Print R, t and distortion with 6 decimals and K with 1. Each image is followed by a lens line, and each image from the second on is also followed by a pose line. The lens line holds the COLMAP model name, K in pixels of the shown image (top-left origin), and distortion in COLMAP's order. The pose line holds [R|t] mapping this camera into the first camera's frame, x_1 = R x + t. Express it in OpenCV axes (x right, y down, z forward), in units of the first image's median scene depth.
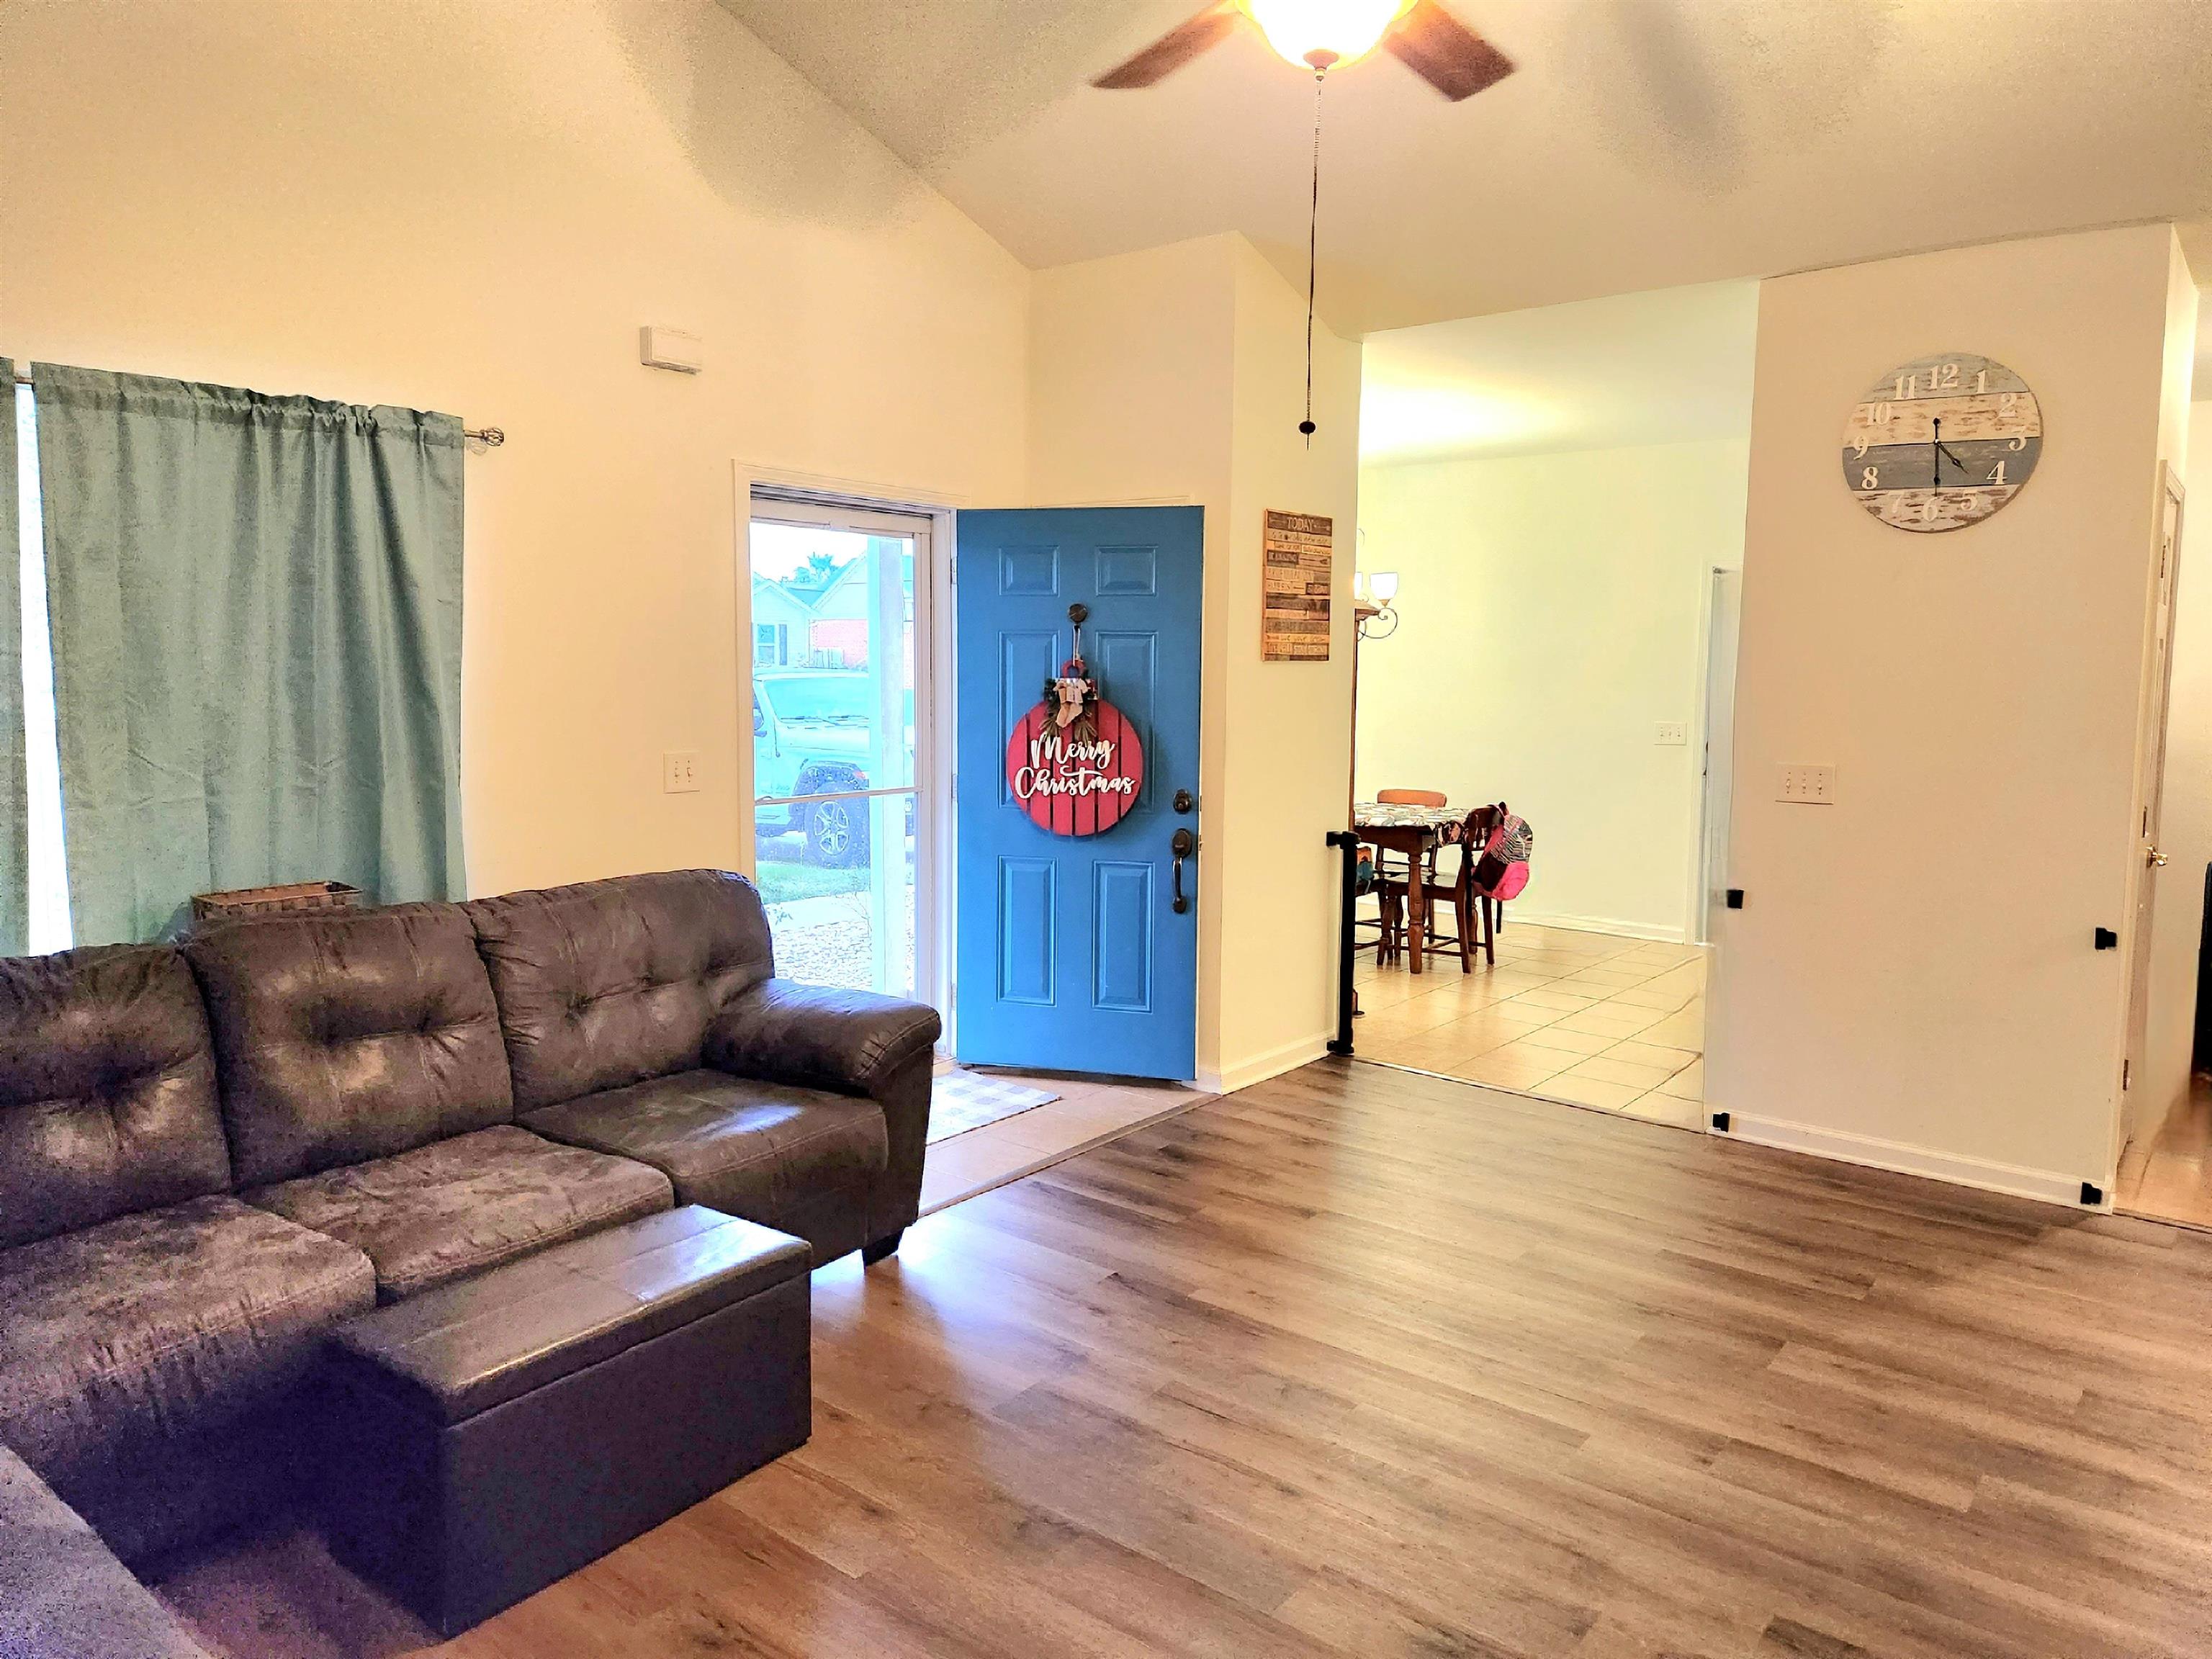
lens RADIAL K [[1499.9, 0, 1116.9], [0, 1499.9, 814.3], [0, 0, 1]] dist [0.072244, -0.065775]
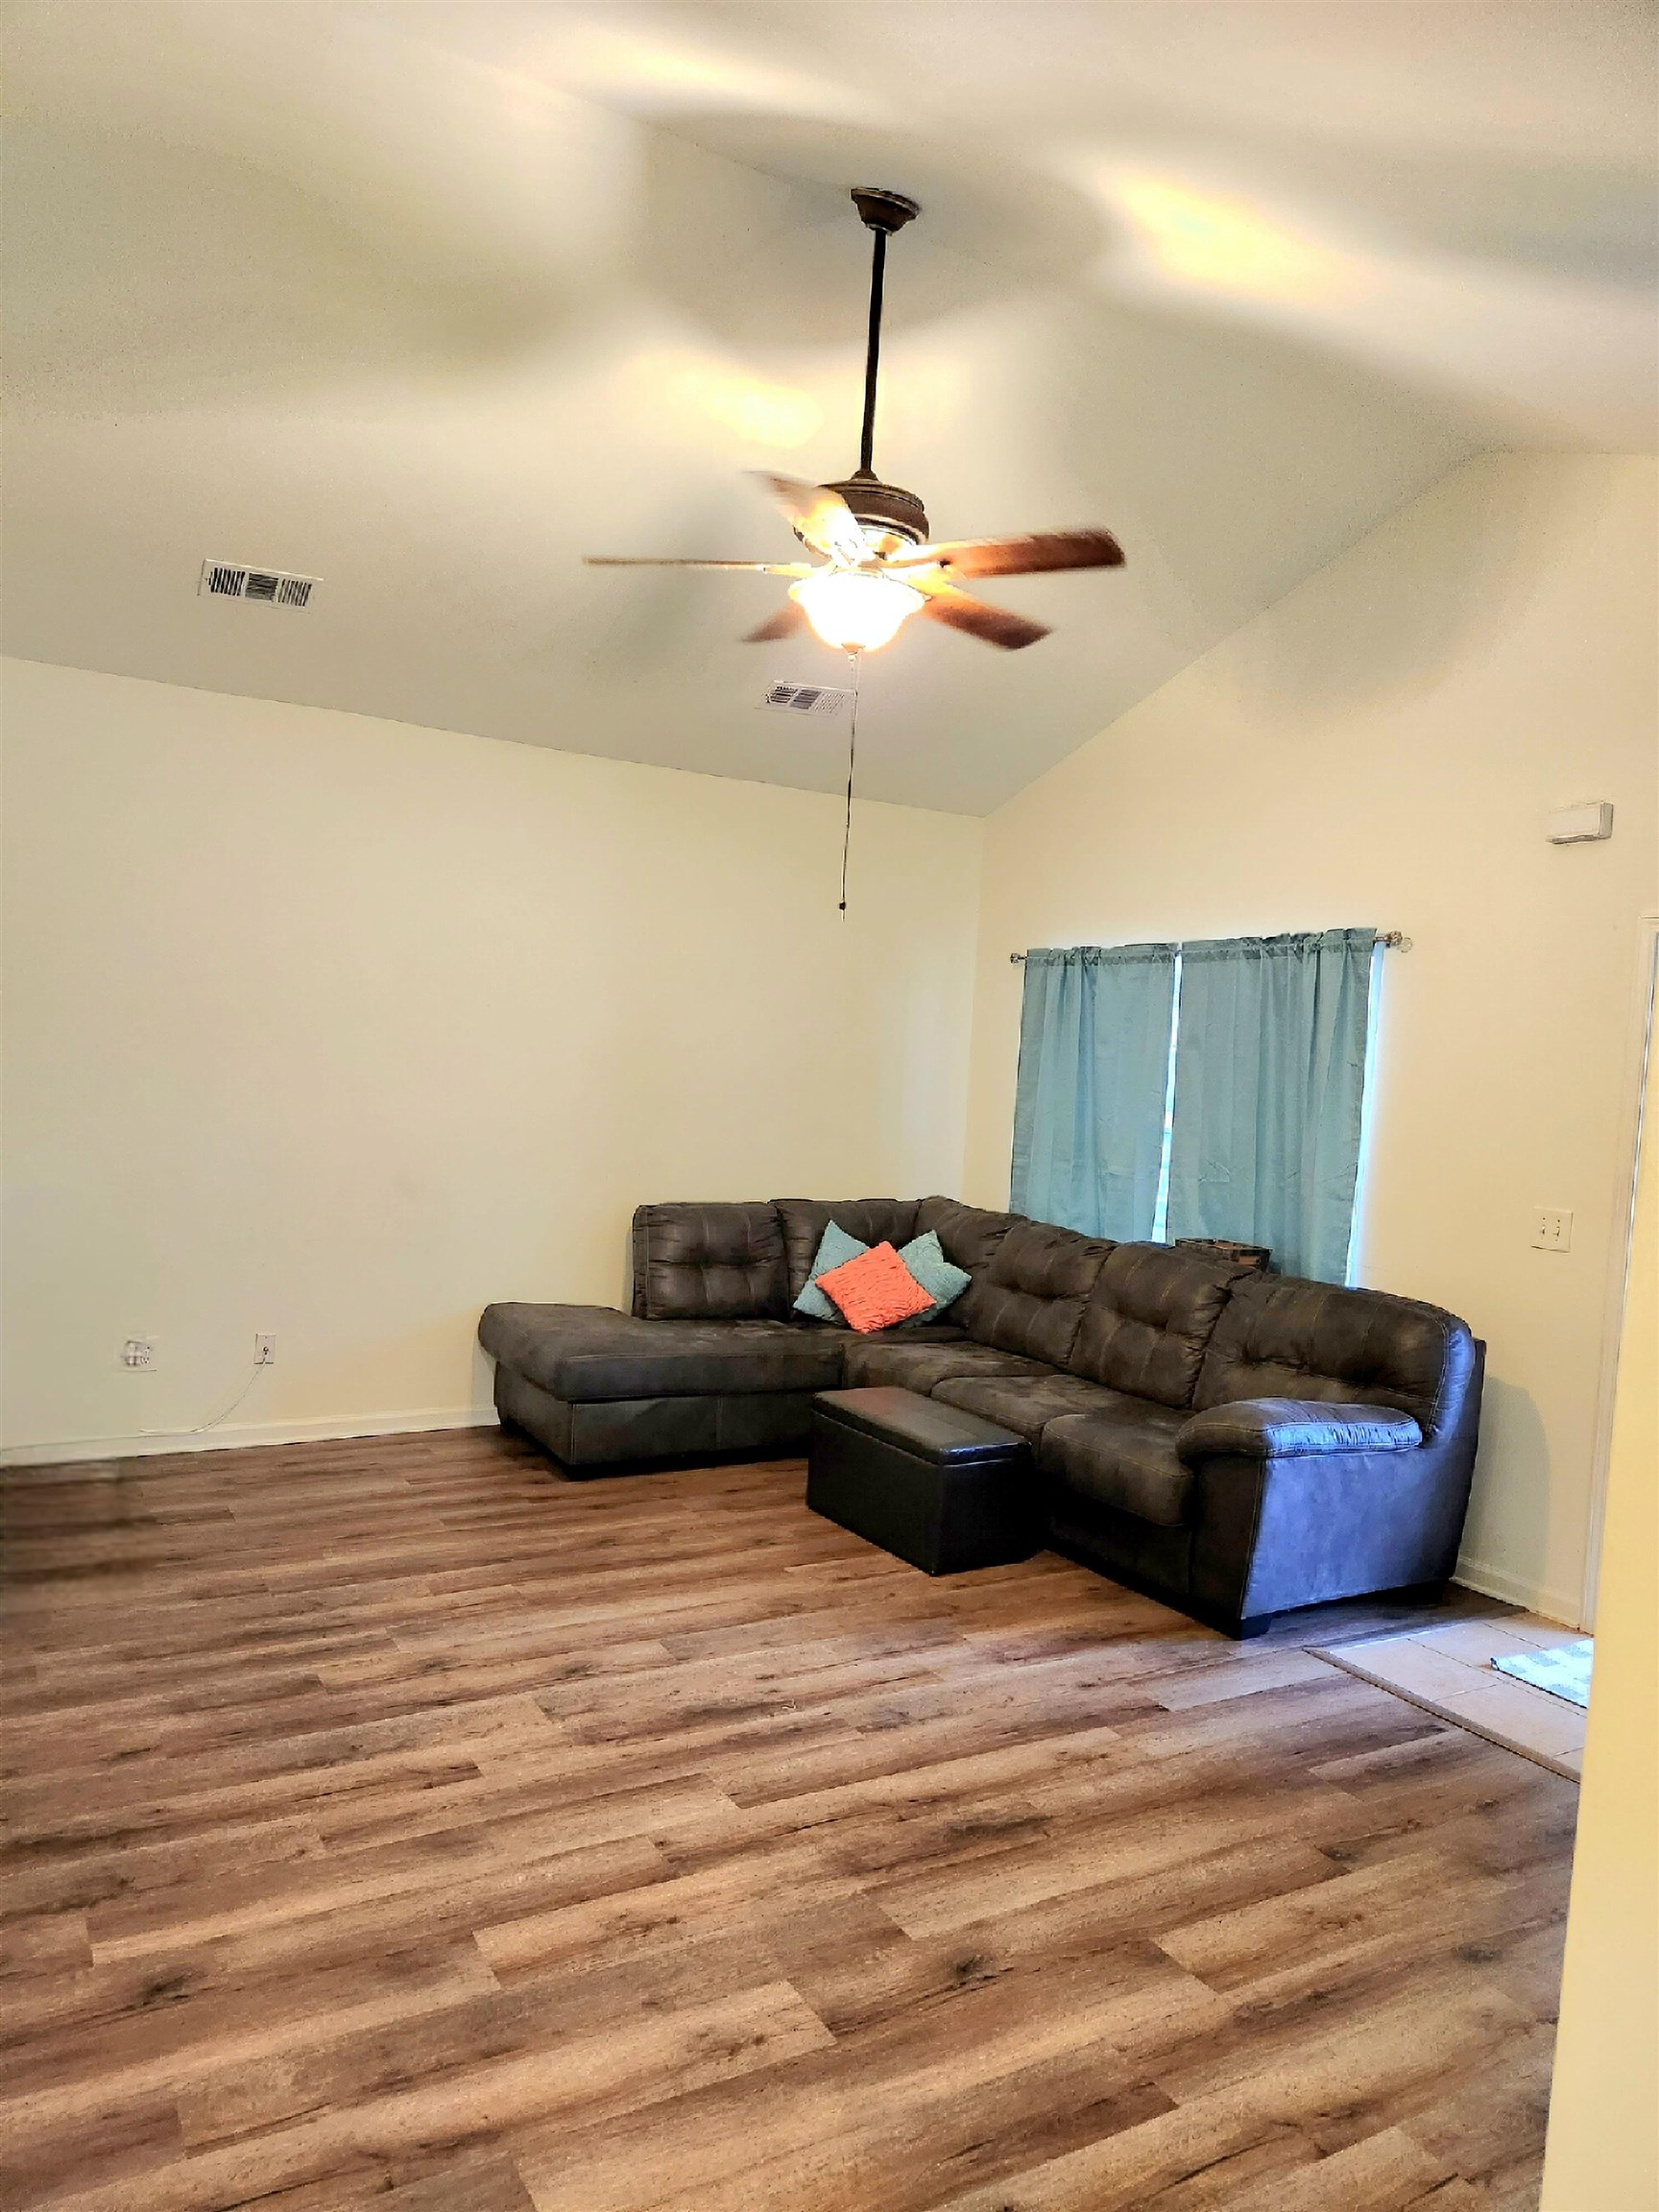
lens RADIAL K [[1499.9, 0, 815.4], [0, 1499.9, 1133.3], [0, 0, 1]] dist [0.072244, -0.065775]
pose [[-0.373662, 0.016525, -0.927418, 1.220734], [-0.158133, 0.984070, 0.081247, -0.139287], [0.913986, 0.177014, -0.365096, 1.310789]]
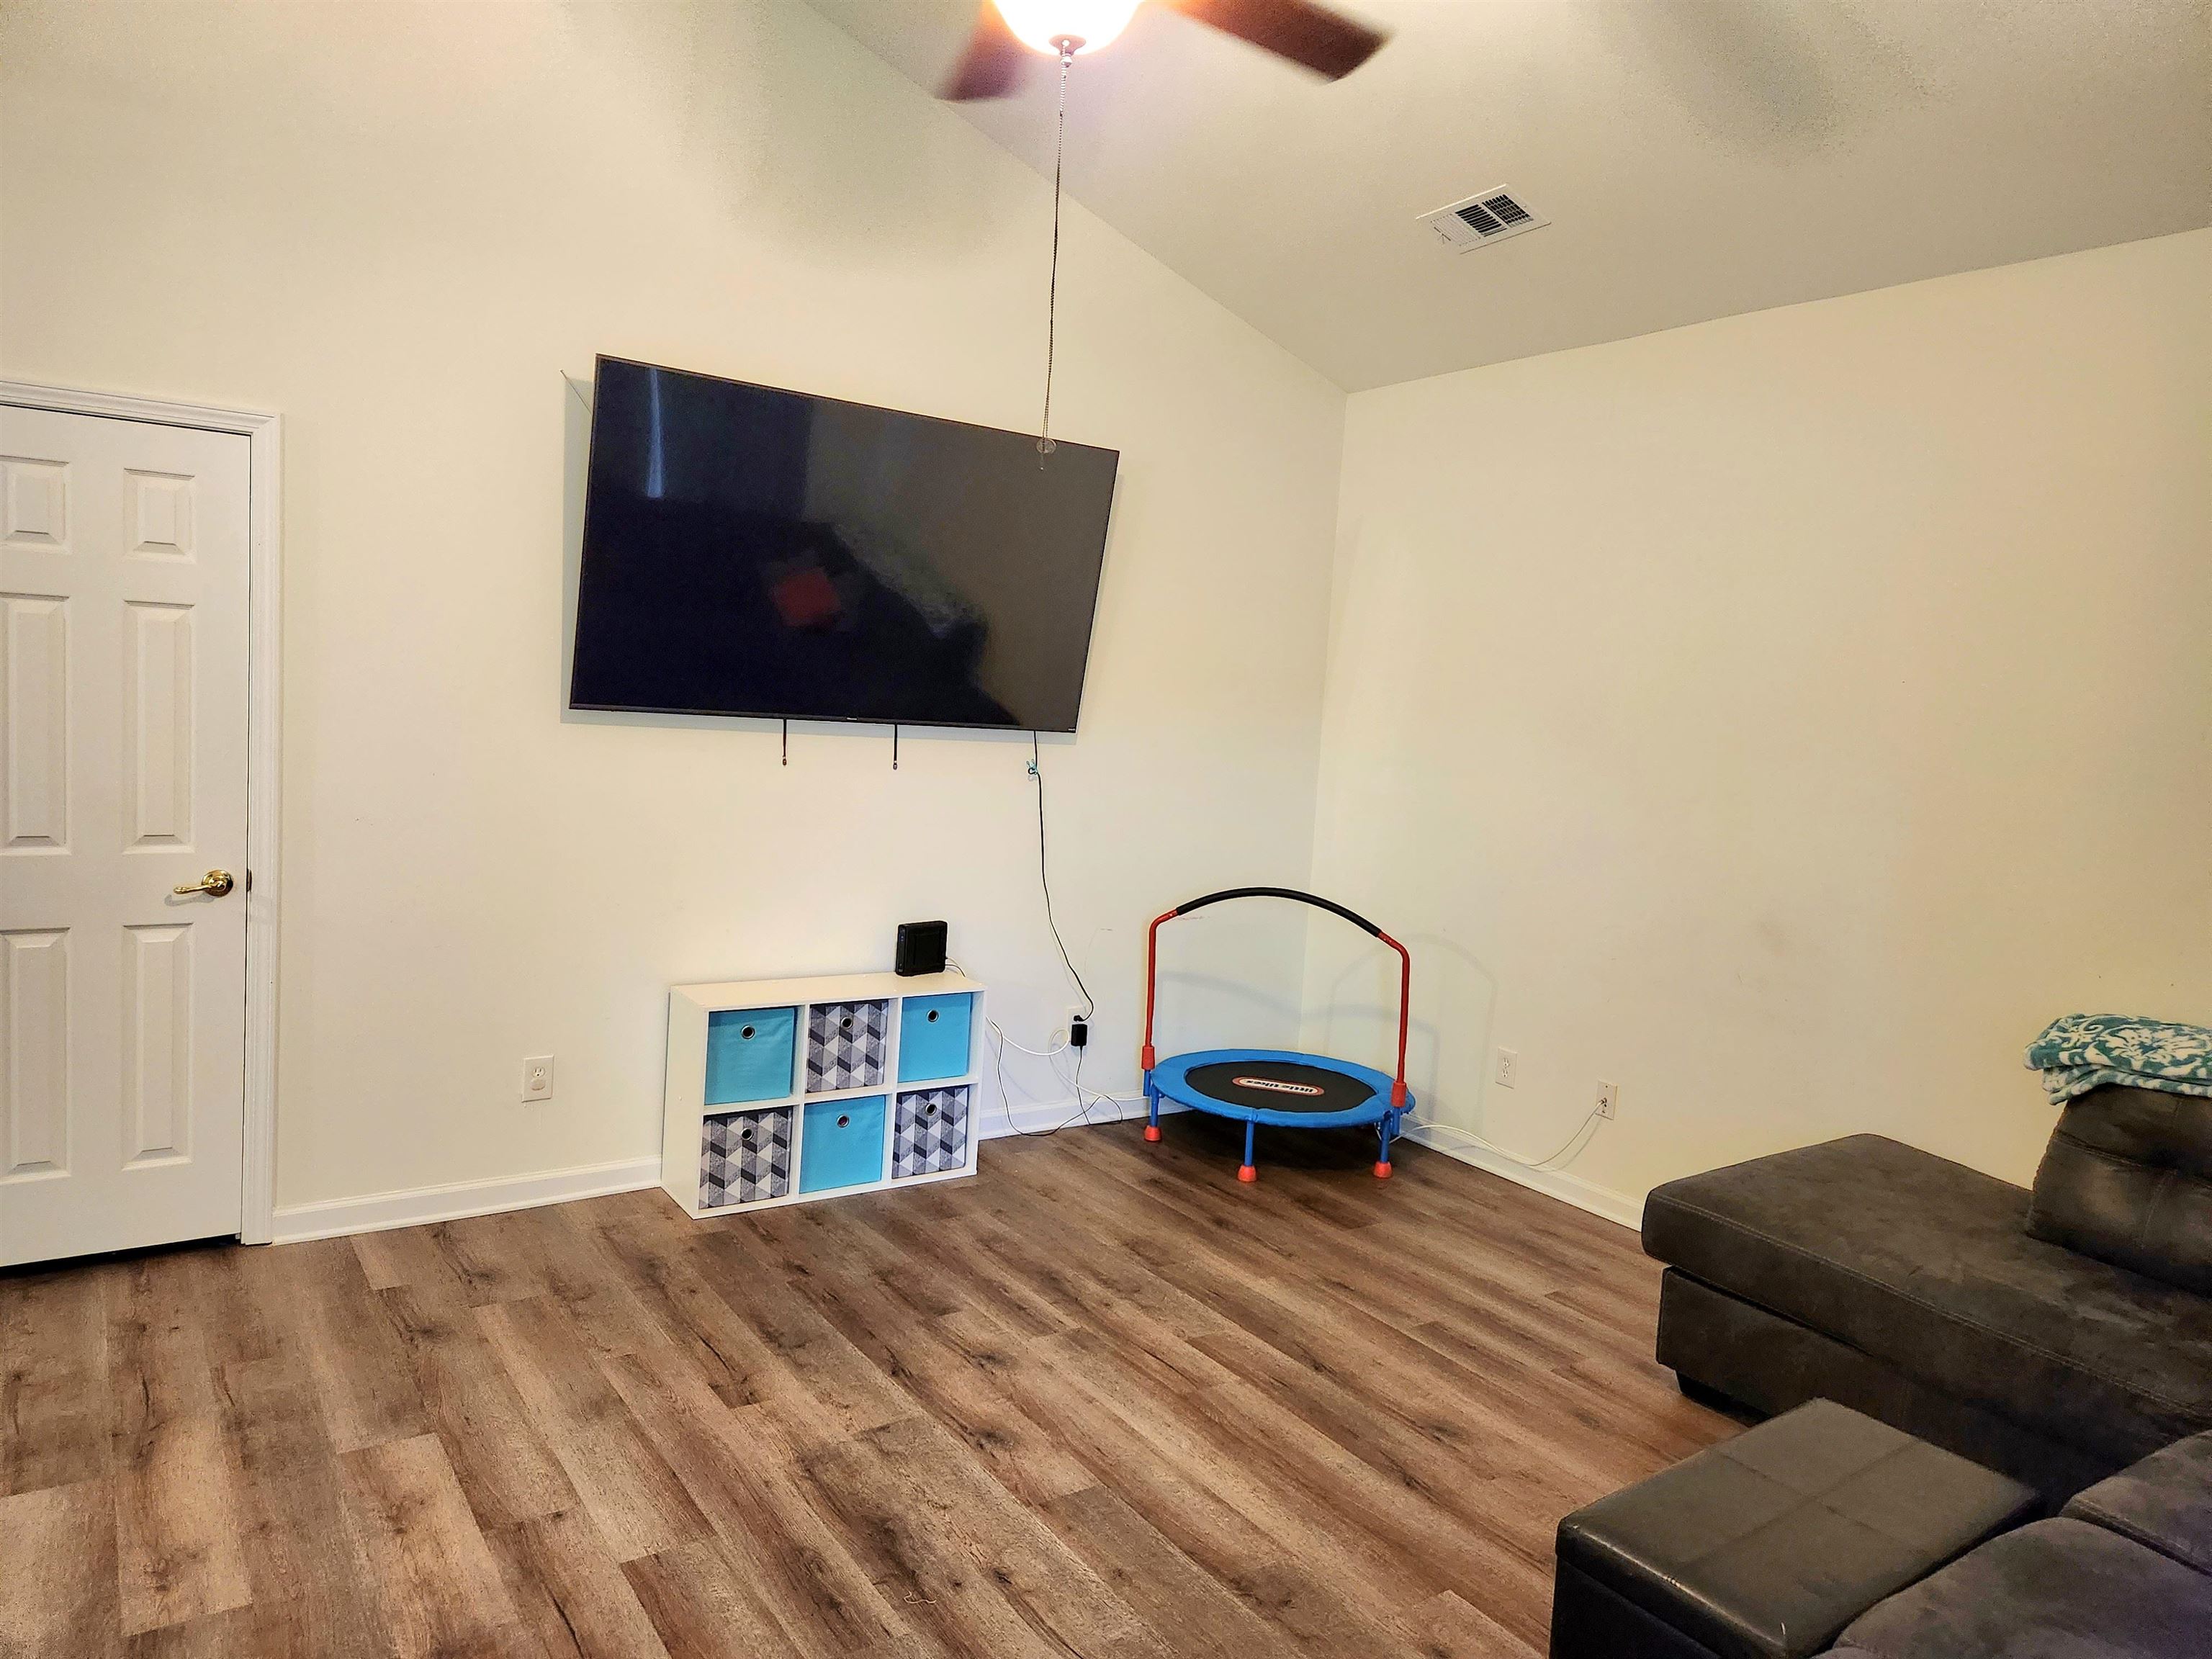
lens RADIAL K [[1499.9, 0, 1122.3], [0, 1499.9, 814.0], [0, 0, 1]] dist [0.072244, -0.065775]
pose [[-0.951462, -0.094882, 0.292774, -0.173831], [-0.038336, 0.980420, 0.193149, -0.188189], [-0.305368, 0.172550, -0.936471, 1.612854]]
